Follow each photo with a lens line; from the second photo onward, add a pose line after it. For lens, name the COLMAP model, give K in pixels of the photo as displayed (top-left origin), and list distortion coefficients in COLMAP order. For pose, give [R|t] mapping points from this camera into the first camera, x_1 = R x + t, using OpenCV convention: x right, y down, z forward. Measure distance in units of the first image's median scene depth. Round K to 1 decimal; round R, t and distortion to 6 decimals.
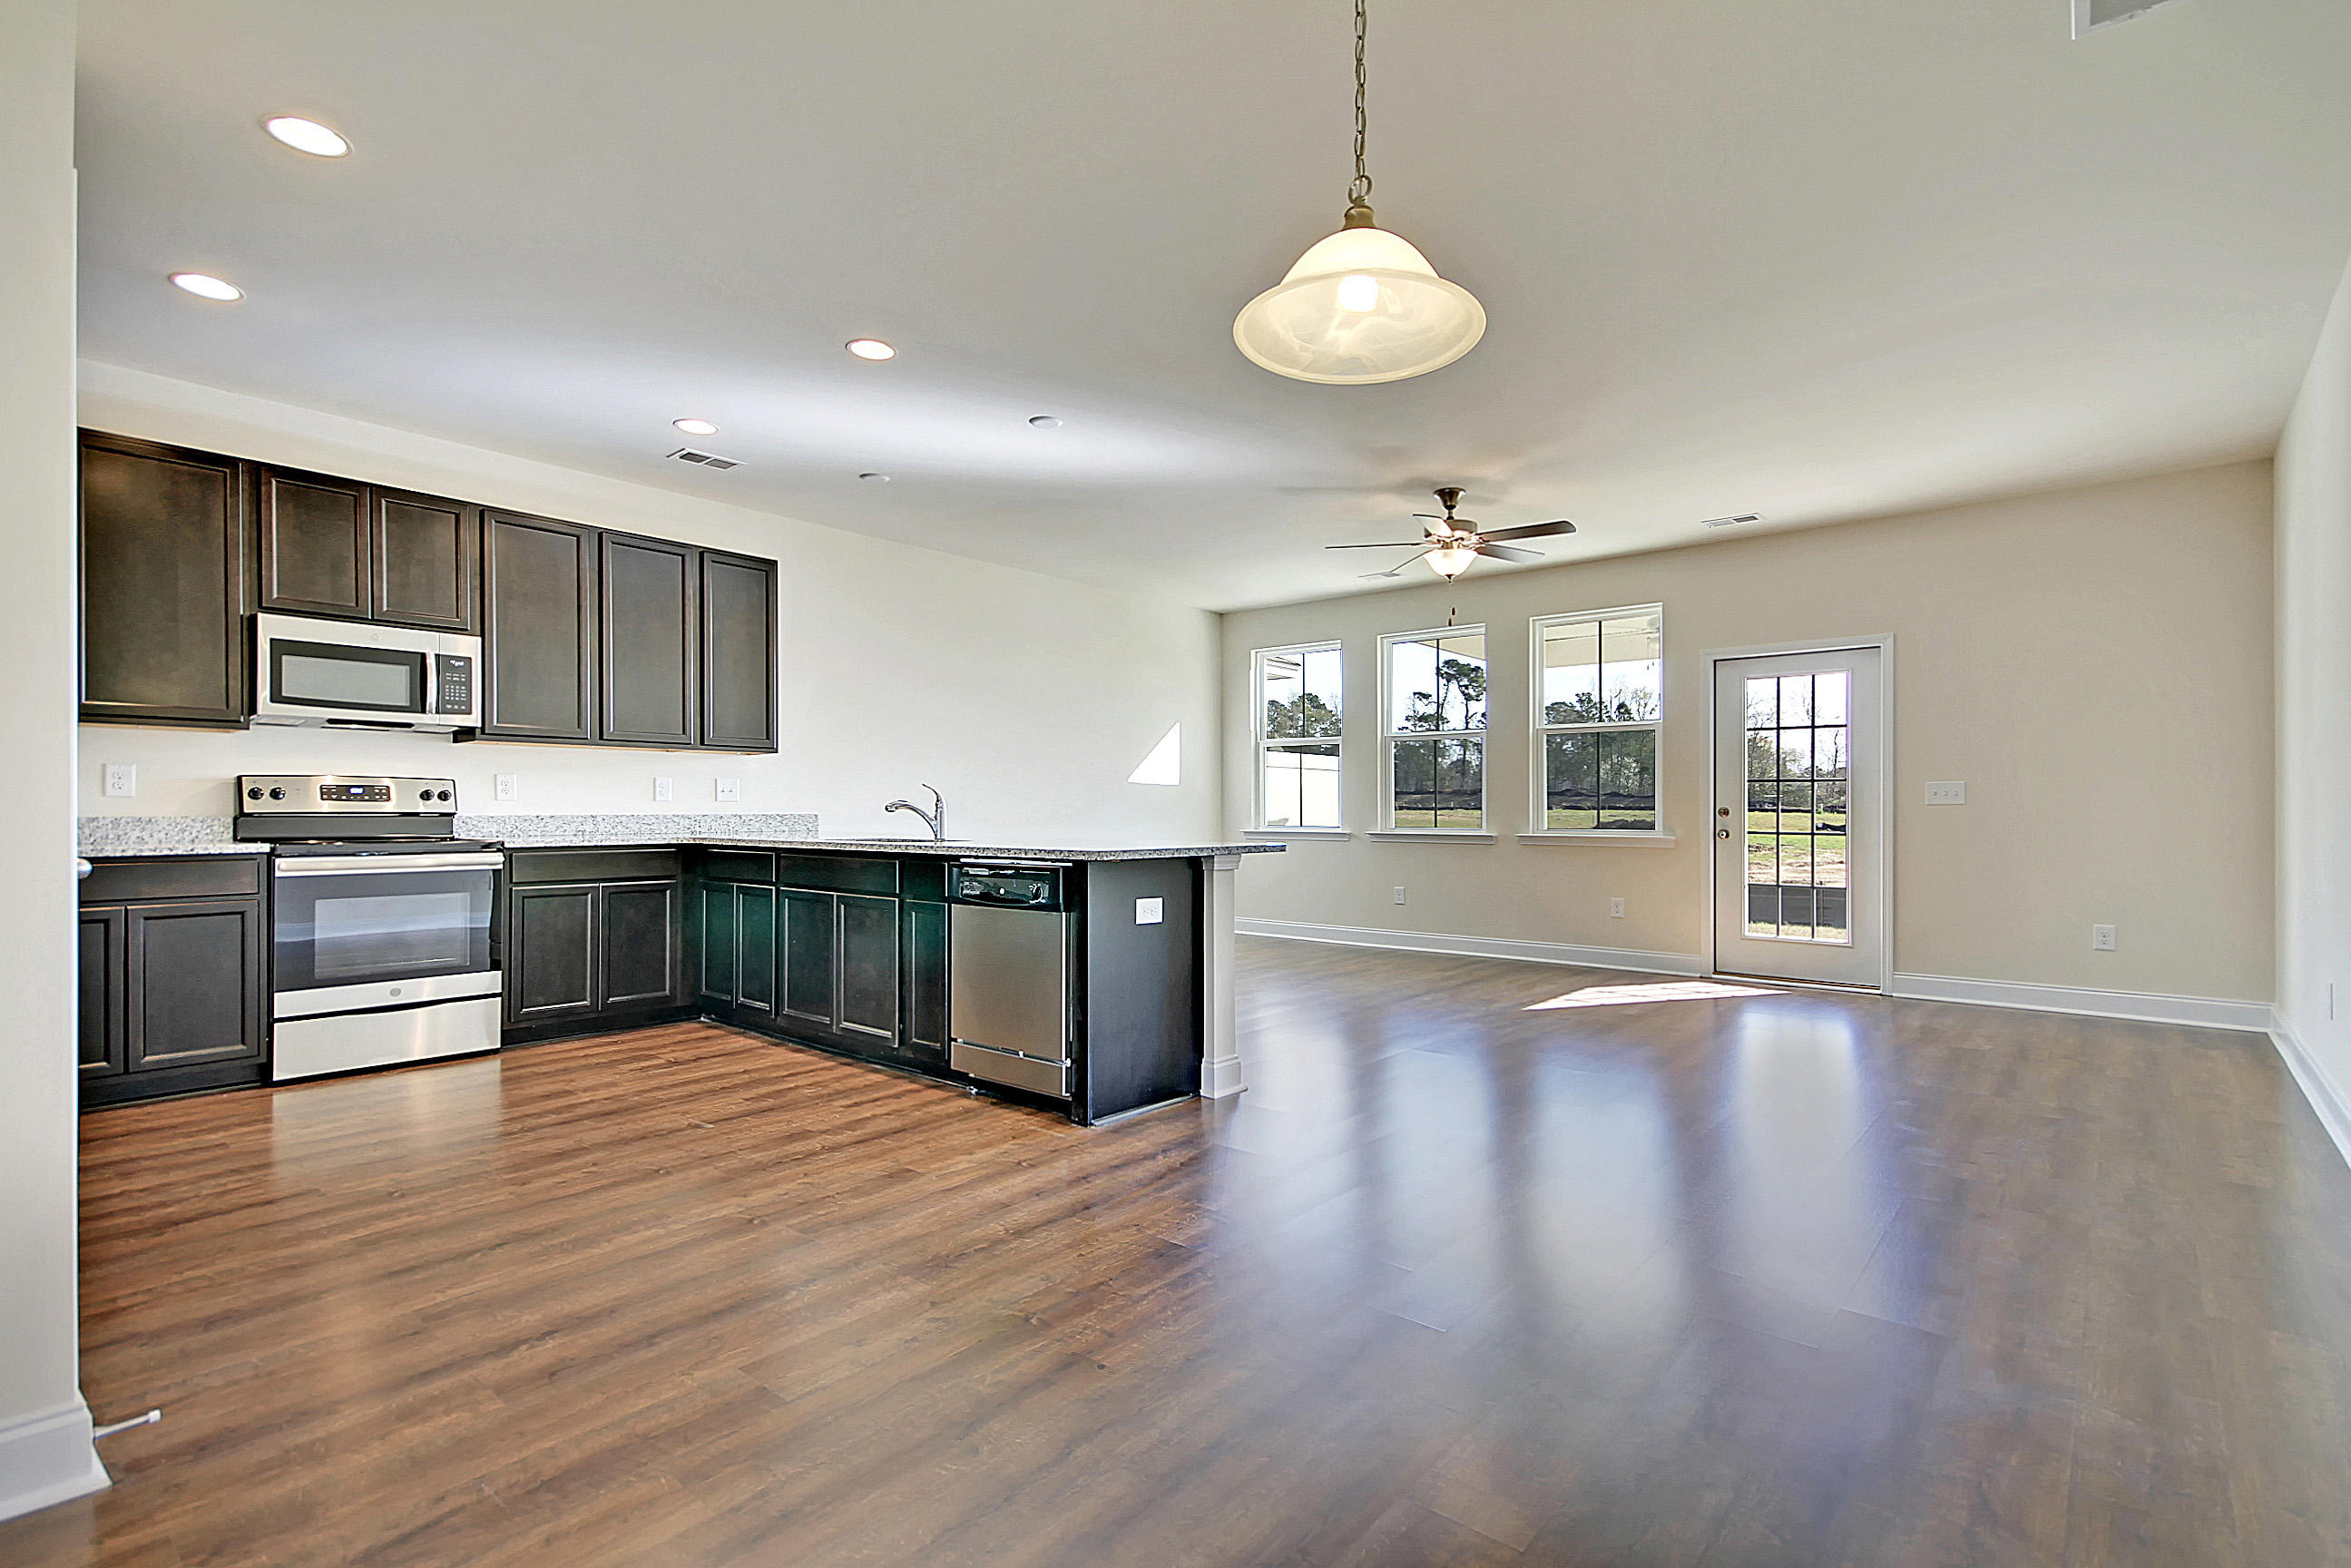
lens RADIAL K [[1095.6, 0, 1166.9], [0, 1095.6, 800.4], [0, 0, 1]] dist [0.018713, -0.002262]
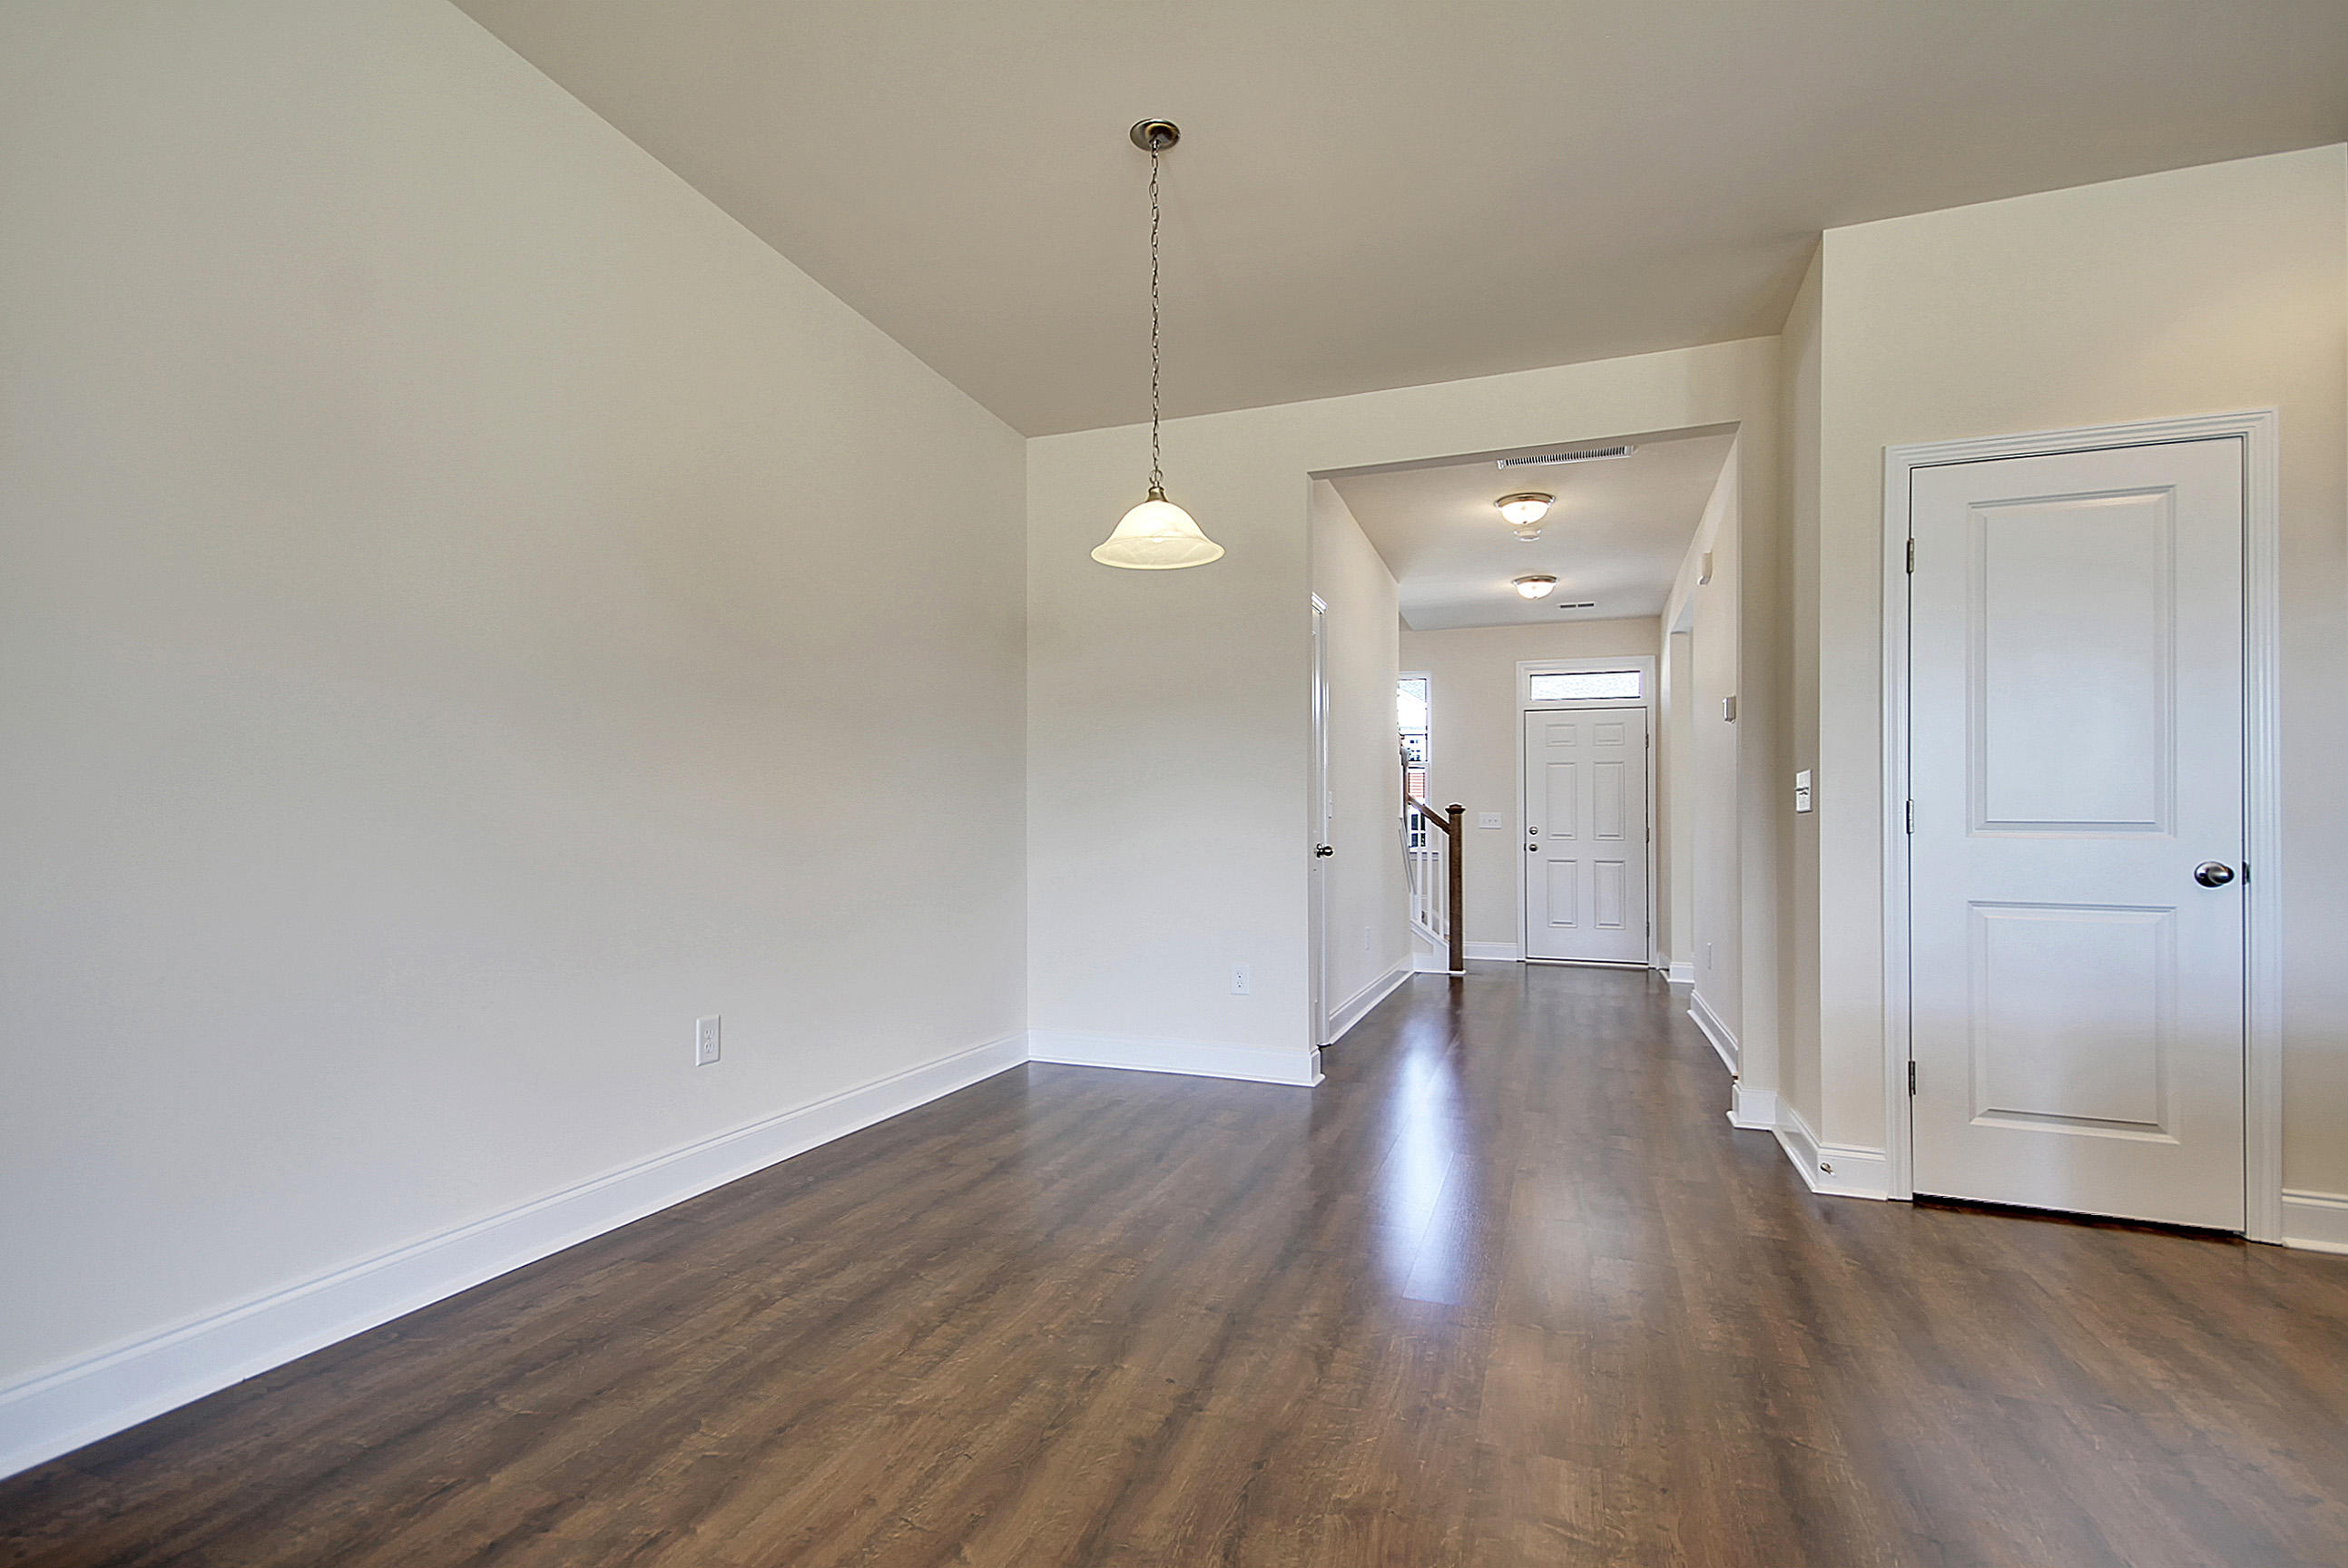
lens RADIAL K [[1121.4, 0, 1148.5], [0, 1121.4, 826.2], [0, 0, 1]] dist [0.021997, -0.000375]
pose [[-0.937906, -0.016181, -0.346511, 0.266385], [-0.010461, 0.999777, -0.018371, 0.020872], [0.346731, -0.013605, -0.937866, 0.866292]]
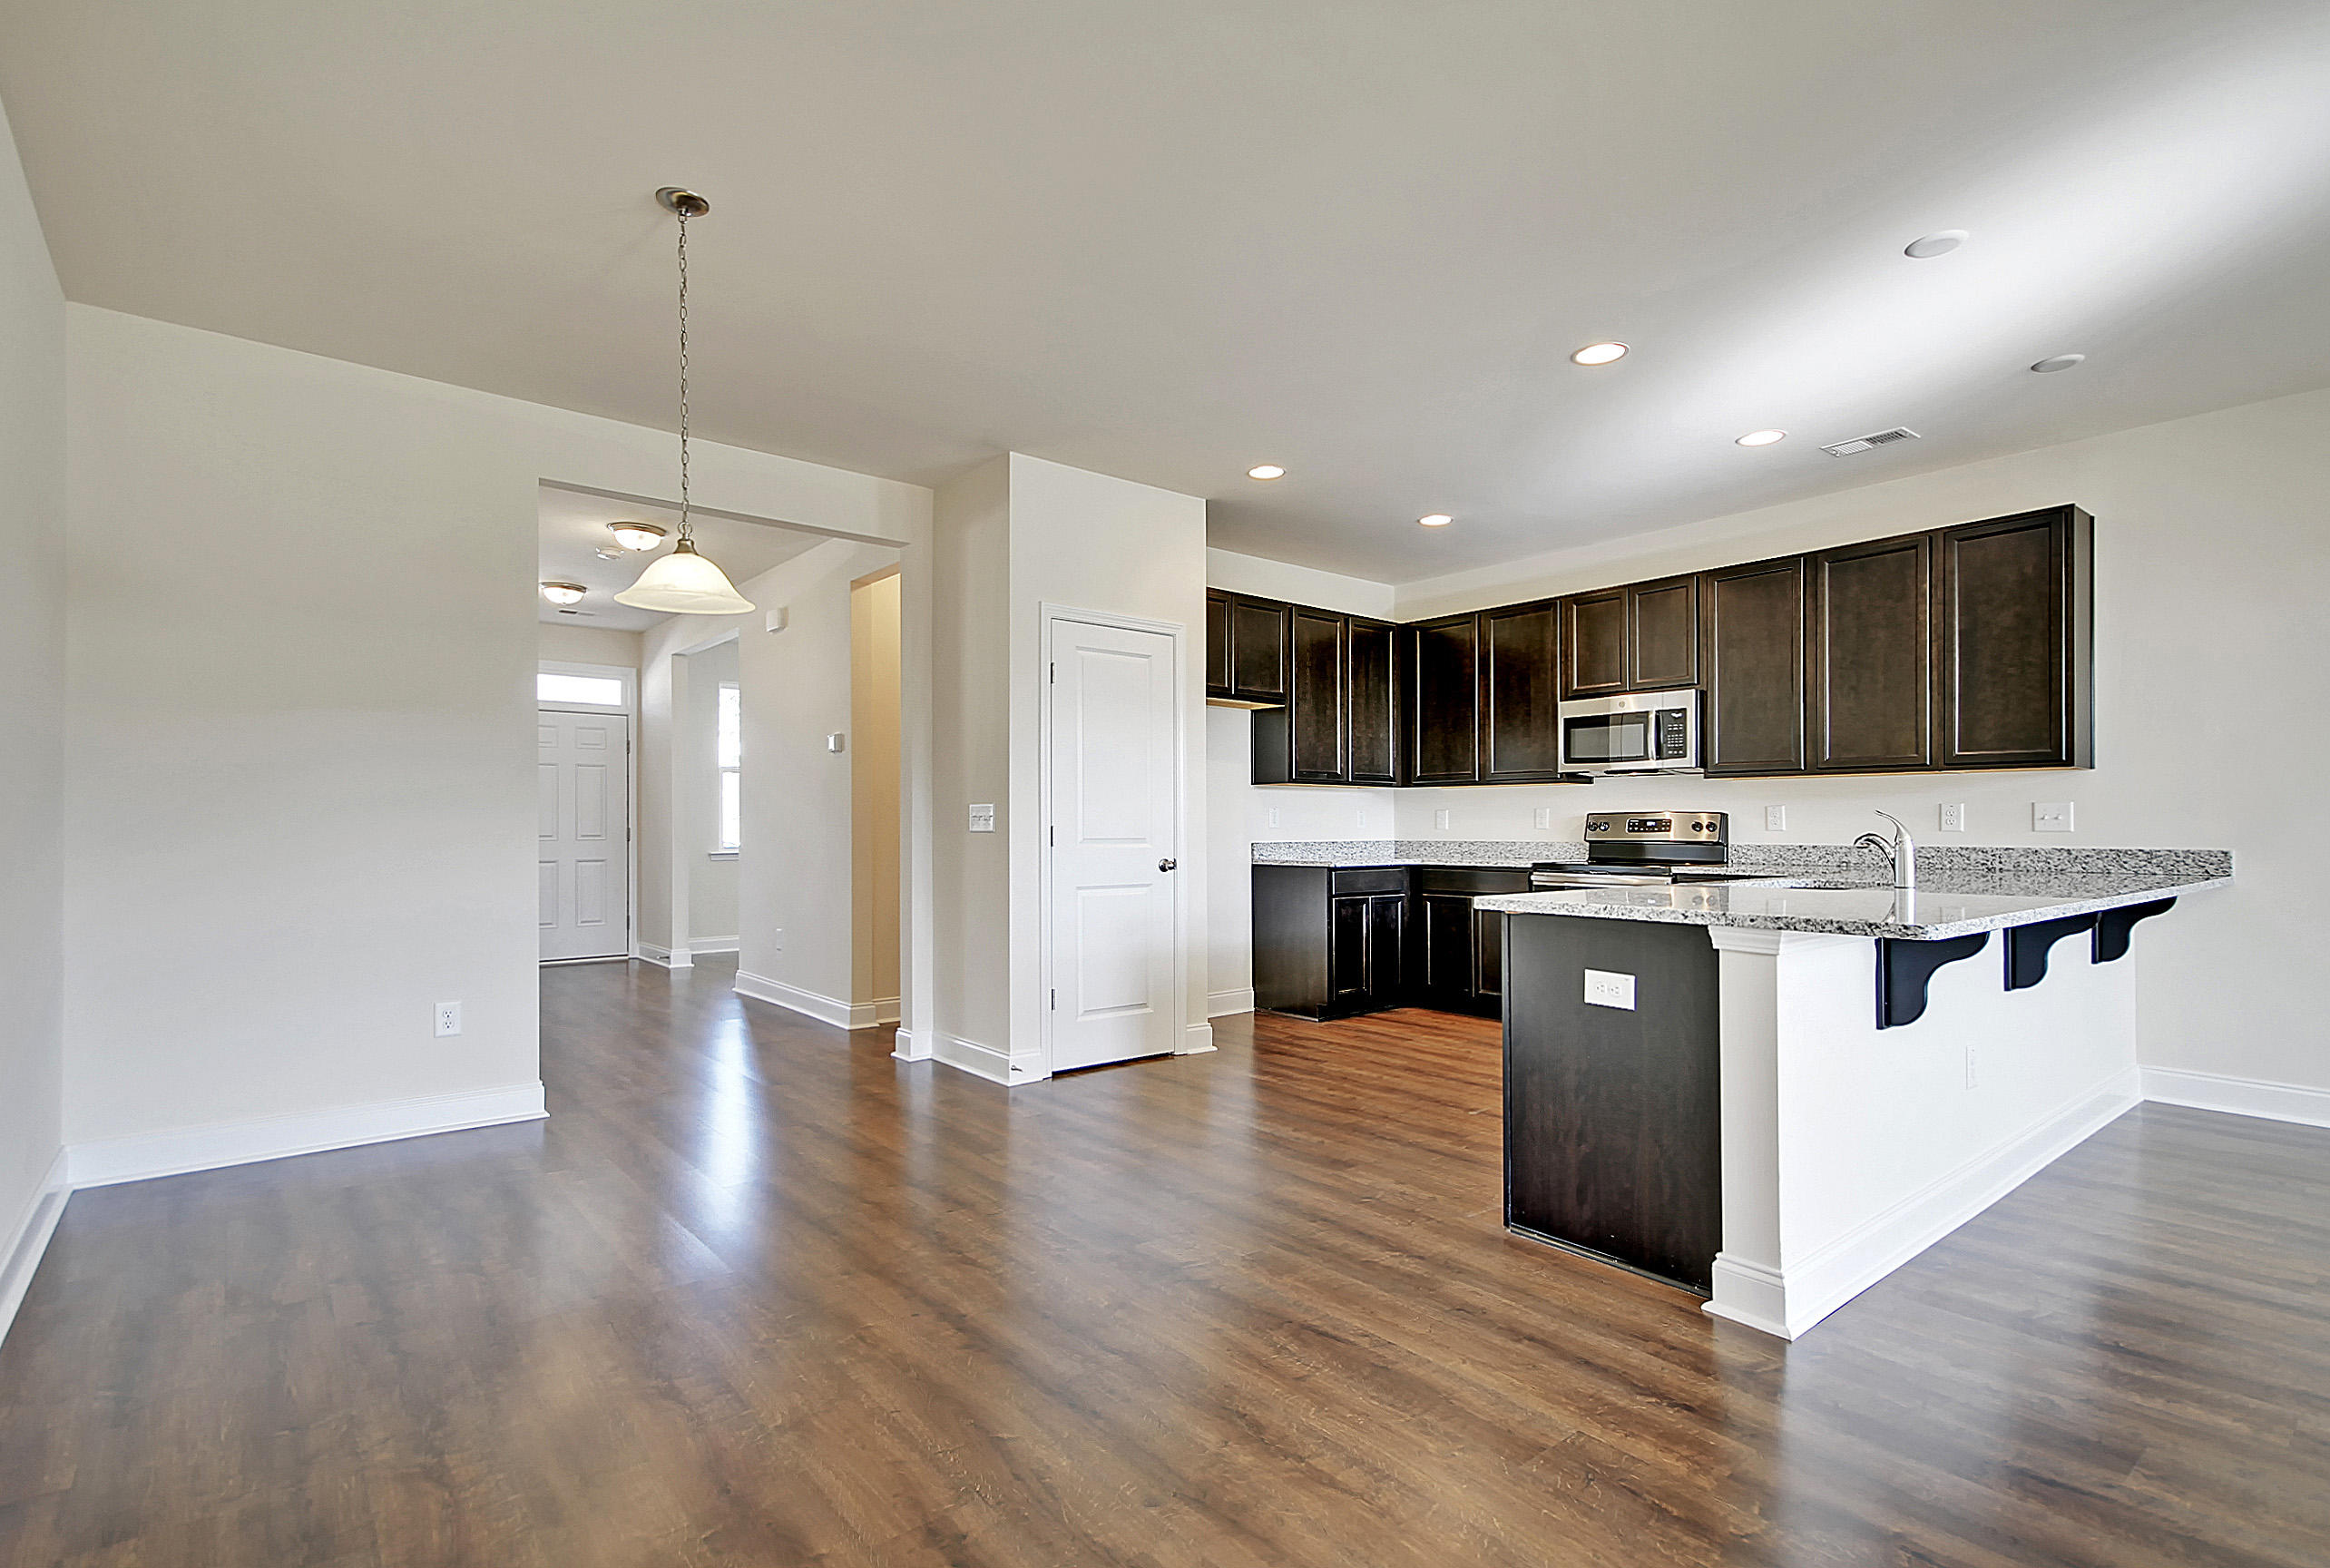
lens RADIAL K [[1087.4, 0, 1177.3], [0, 1087.4, 810.3], [0, 0, 1]] dist [0.020871, -0.002717]
pose [[-0.158093, -0.016184, -0.987292, 0.606474], [0.009205, 0.999798, -0.017863, -0.006789], [0.987381, -0.011912, -0.157912, 0.673387]]
